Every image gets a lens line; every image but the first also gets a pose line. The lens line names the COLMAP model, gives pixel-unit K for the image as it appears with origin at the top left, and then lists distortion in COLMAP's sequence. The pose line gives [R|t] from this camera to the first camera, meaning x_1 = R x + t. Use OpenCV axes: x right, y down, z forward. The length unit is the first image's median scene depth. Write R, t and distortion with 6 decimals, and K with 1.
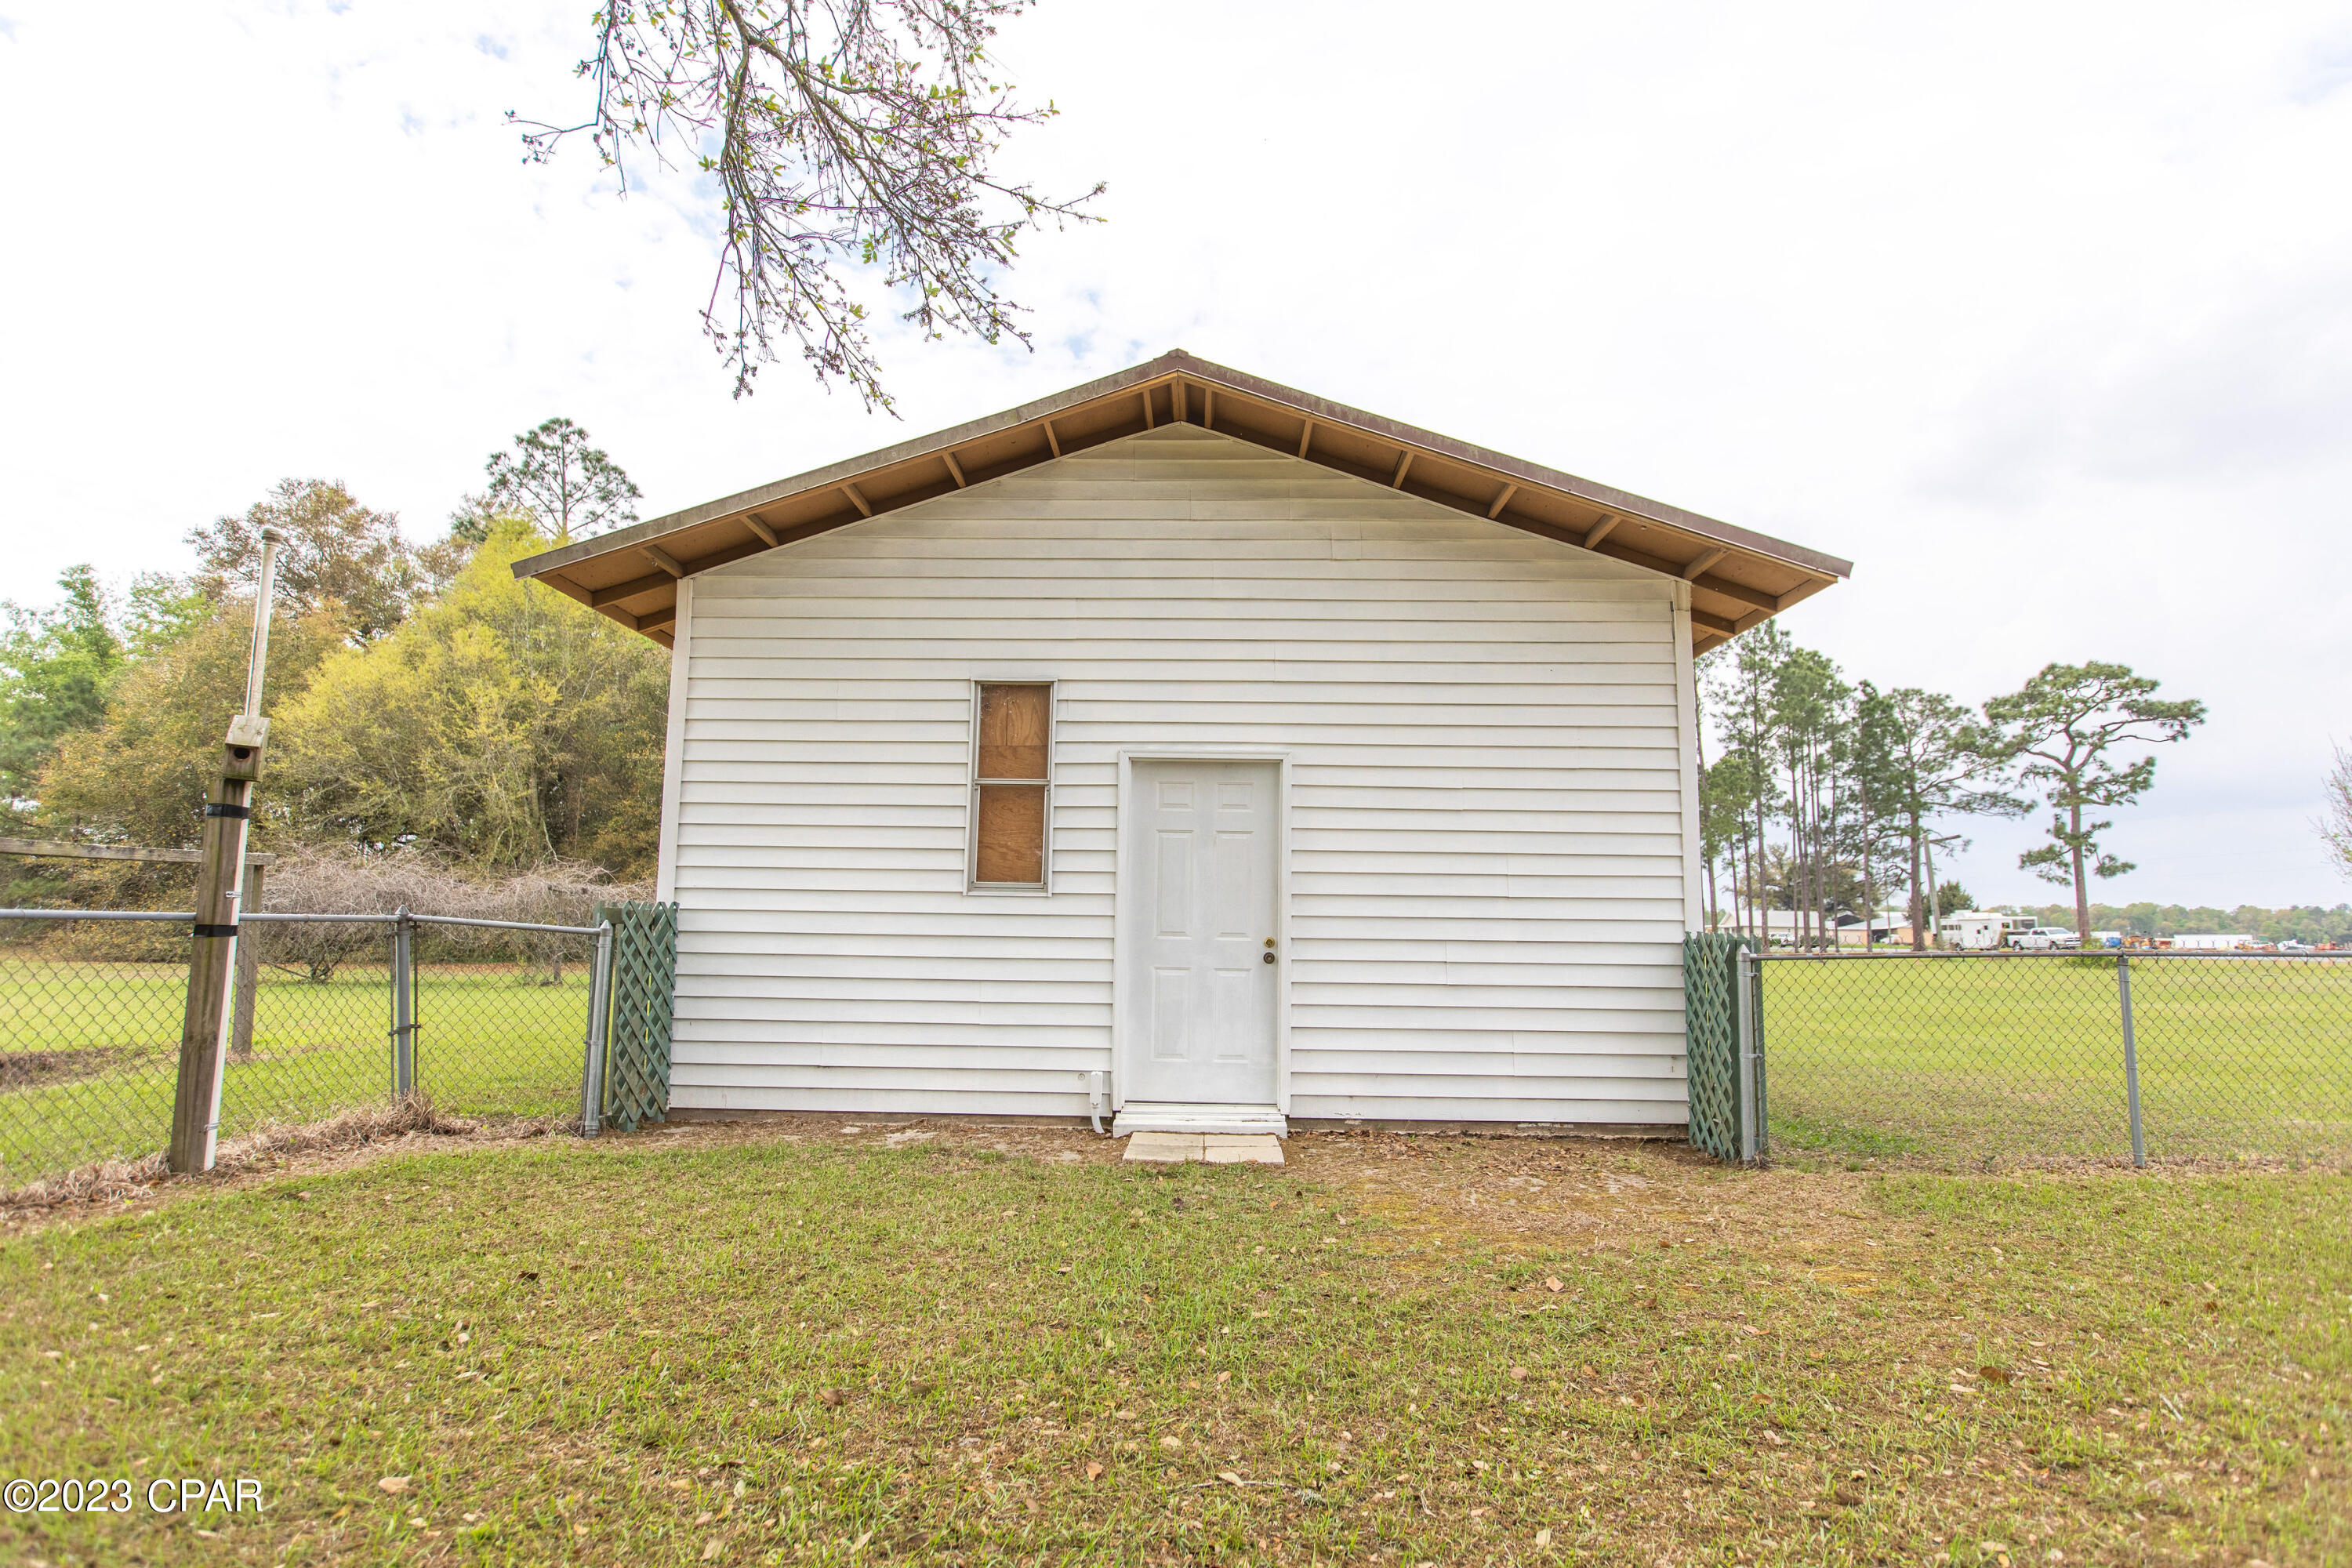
lens RADIAL K [[1151.5, 0, 1176.0], [0, 1151.5, 784.0], [0, 0, 1]] dist [-0.007771, -0.000406]
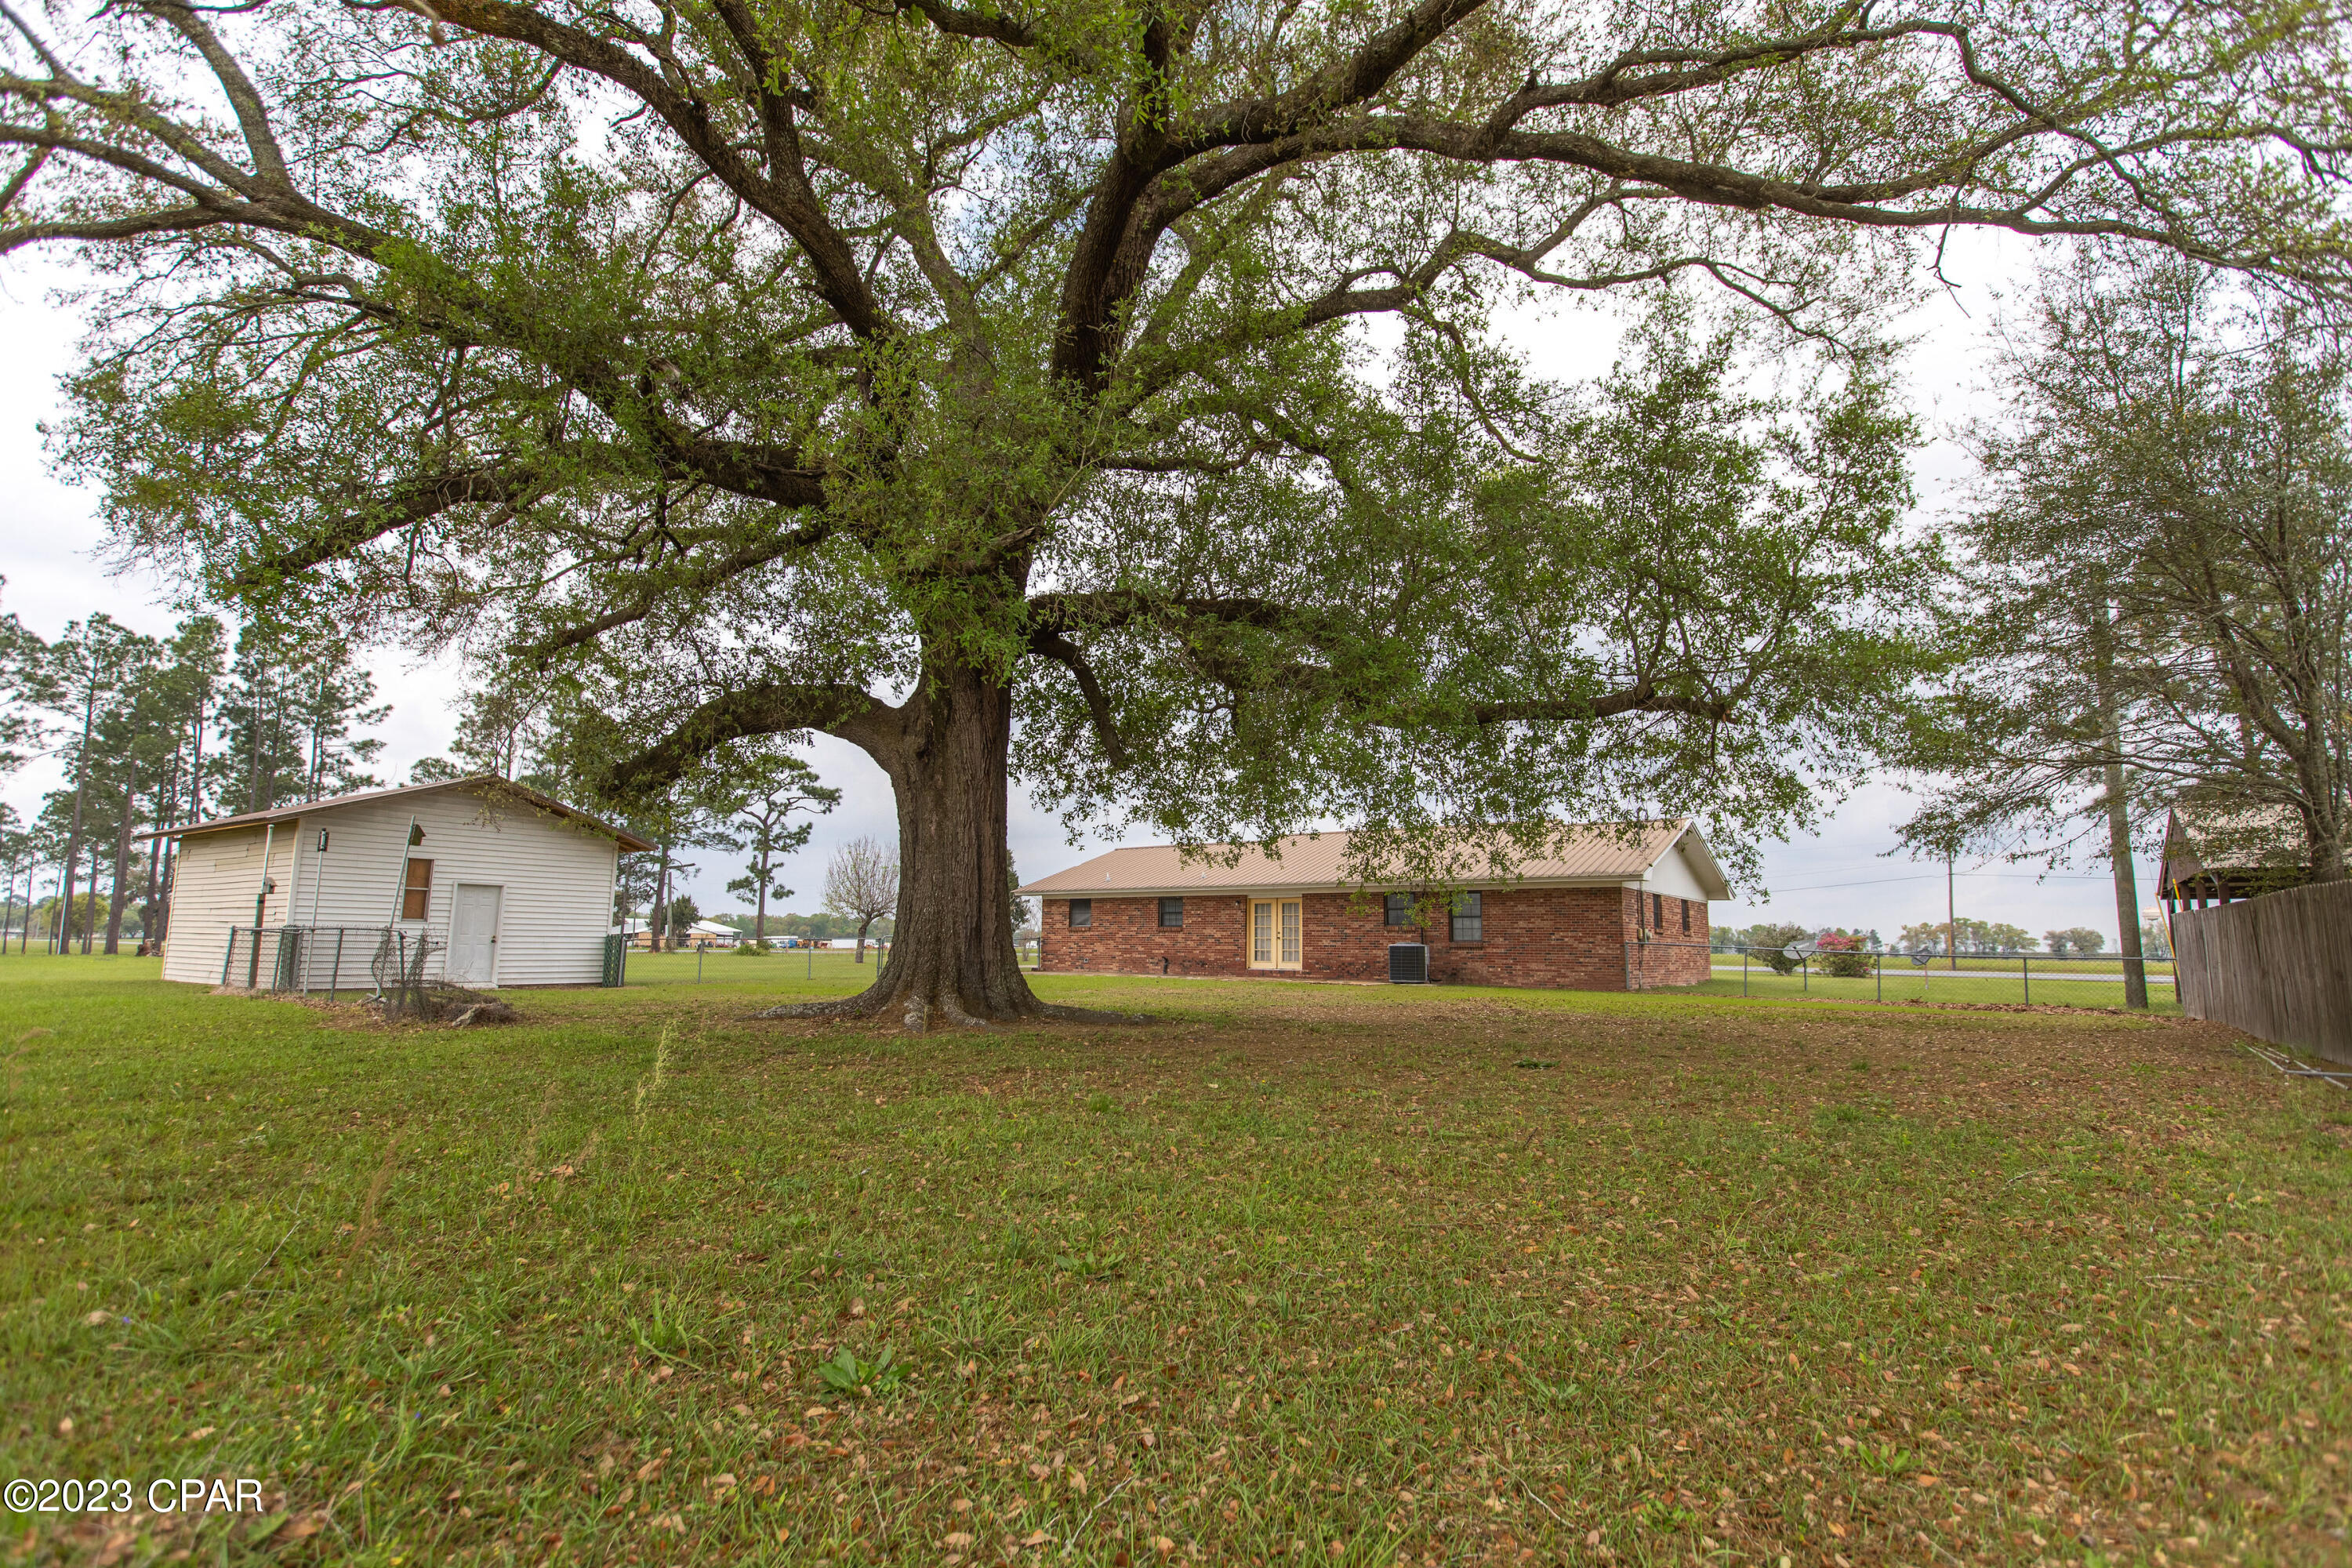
lens RADIAL K [[1151.5, 0, 1176.0], [0, 1151.5, 784.0], [0, 0, 1]] dist [-0.007771, -0.000406]
pose [[0.545989, 0.107598, 0.830854, -0.172375], [-0.104420, 0.992725, -0.059942, -0.032971], [-0.831260, -0.054030, 0.553252, -0.261891]]
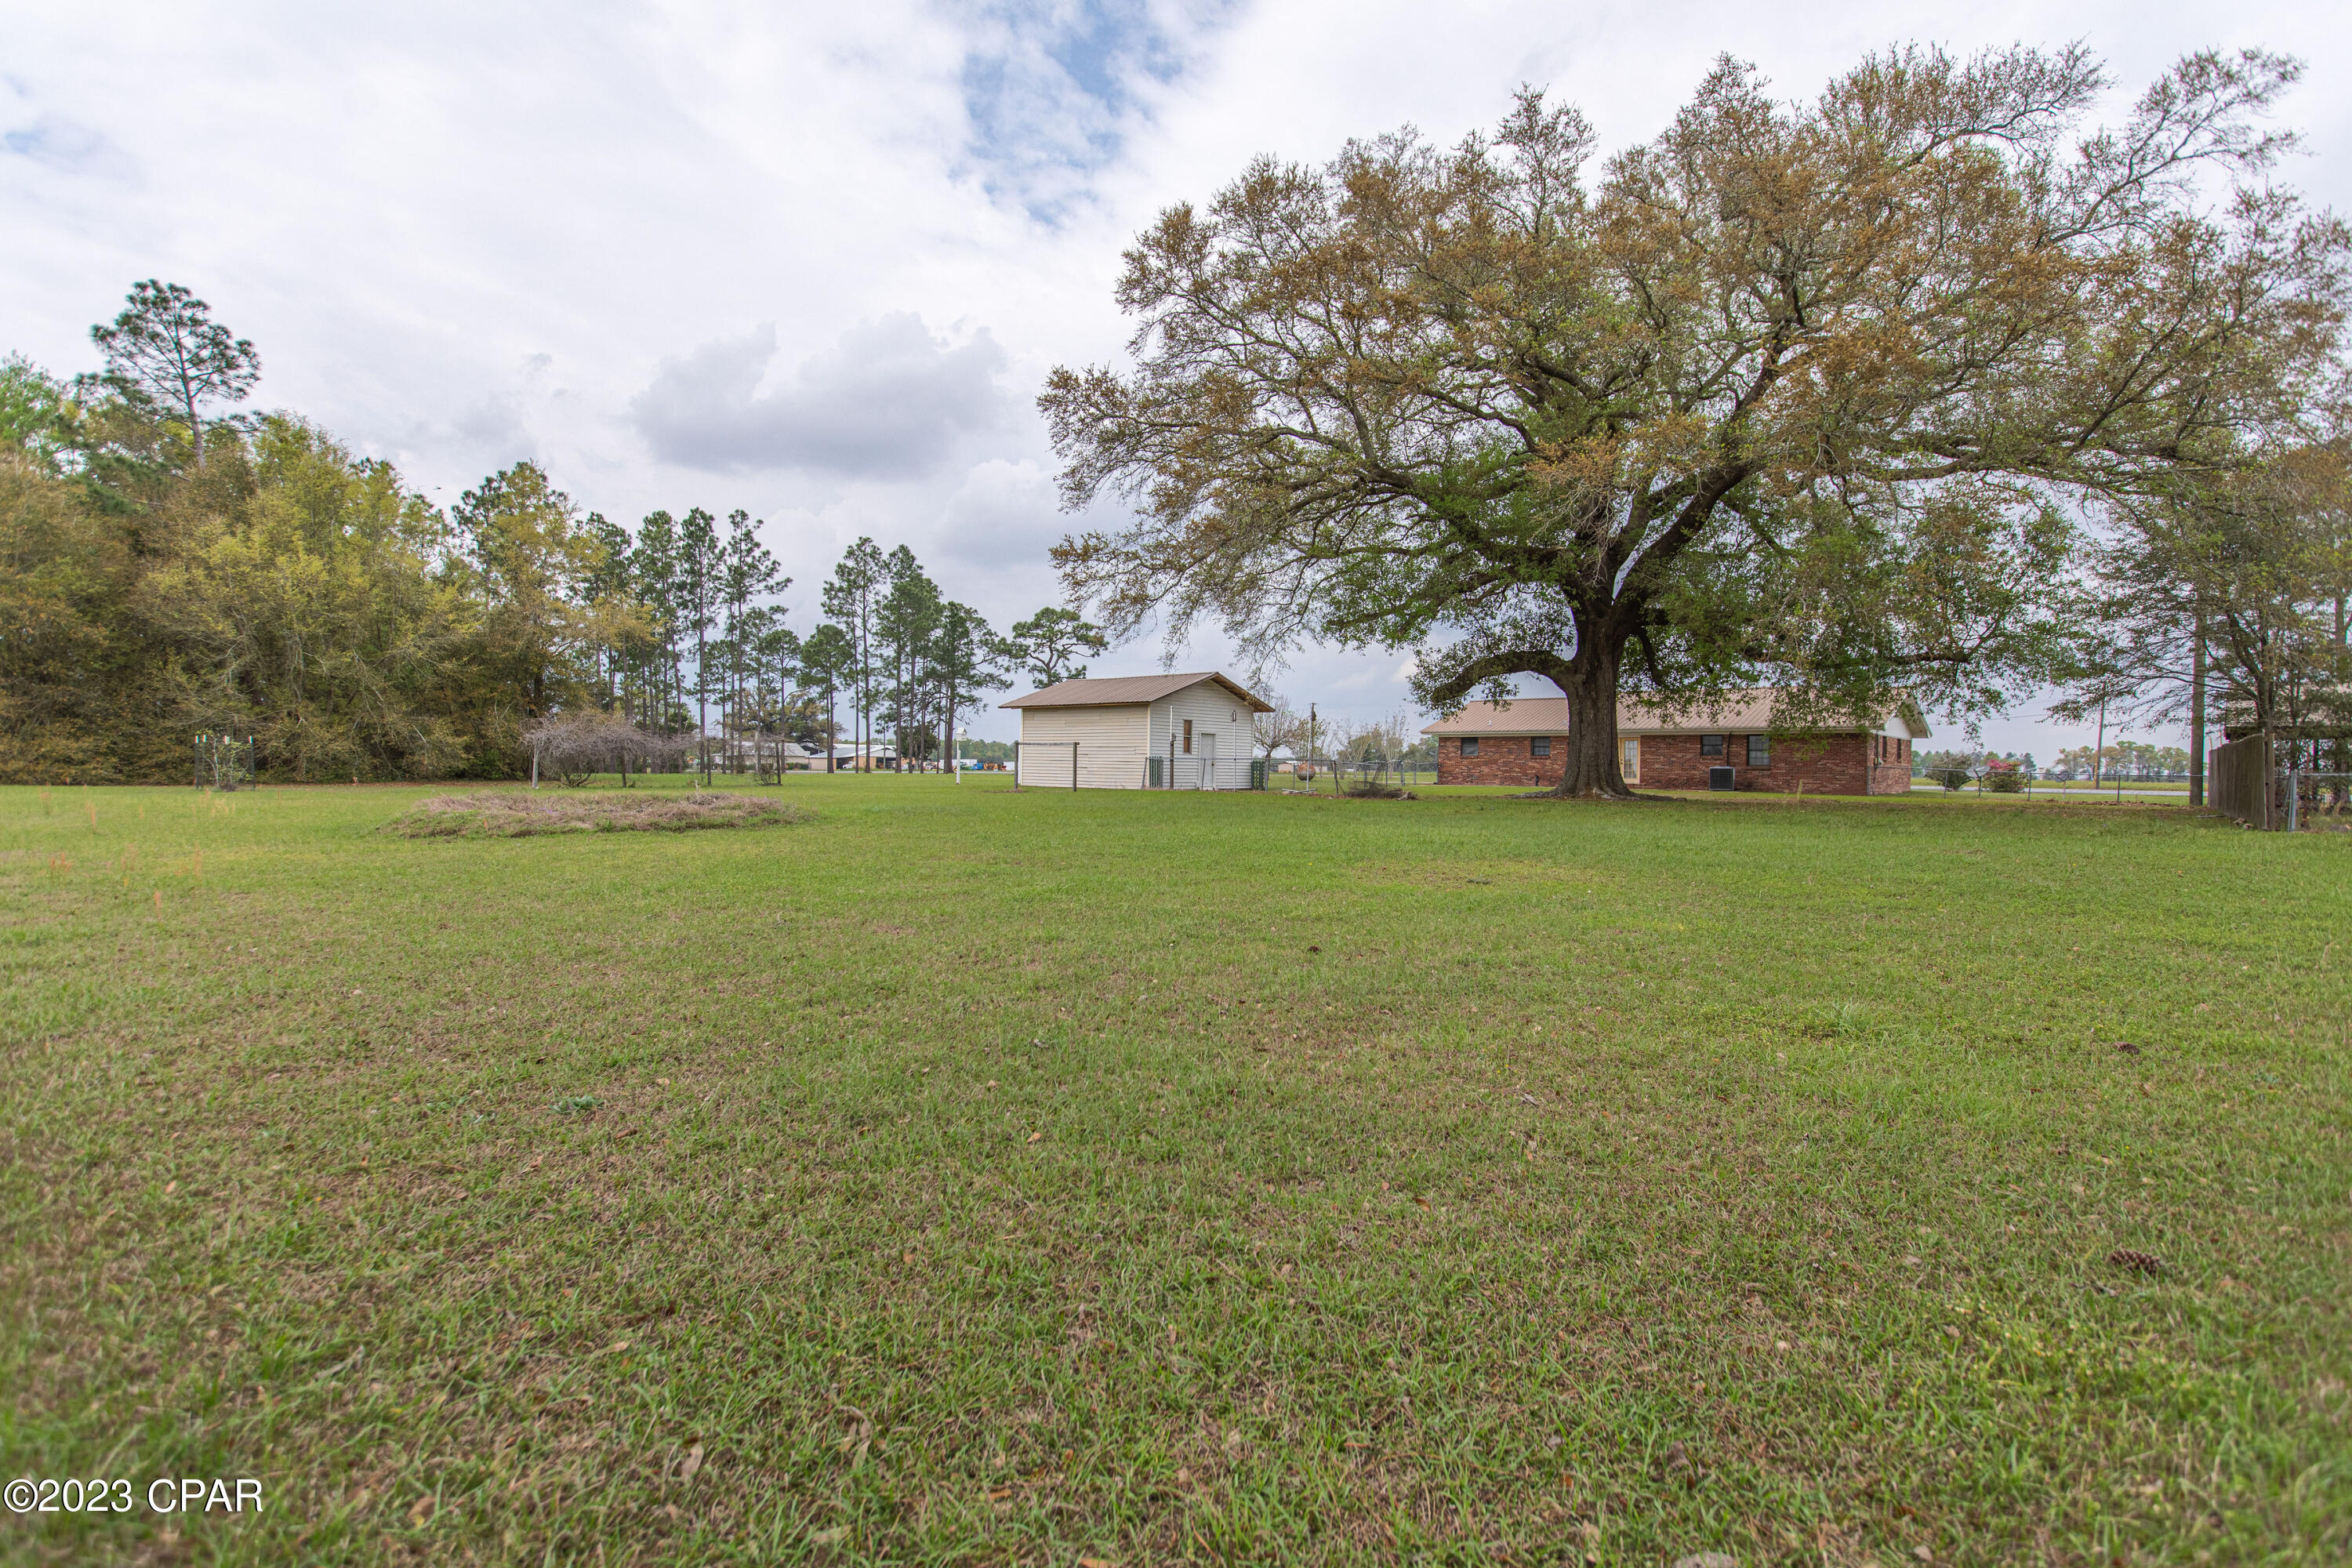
lens RADIAL K [[1151.5, 0, 1176.0], [0, 1151.5, 784.0], [0, 0, 1]] dist [-0.007771, -0.000406]
pose [[0.623822, -0.019626, 0.781320, -0.491985], [-0.097102, 0.989993, 0.102396, -0.037020], [-0.775511, -0.139744, 0.615674, -0.271702]]
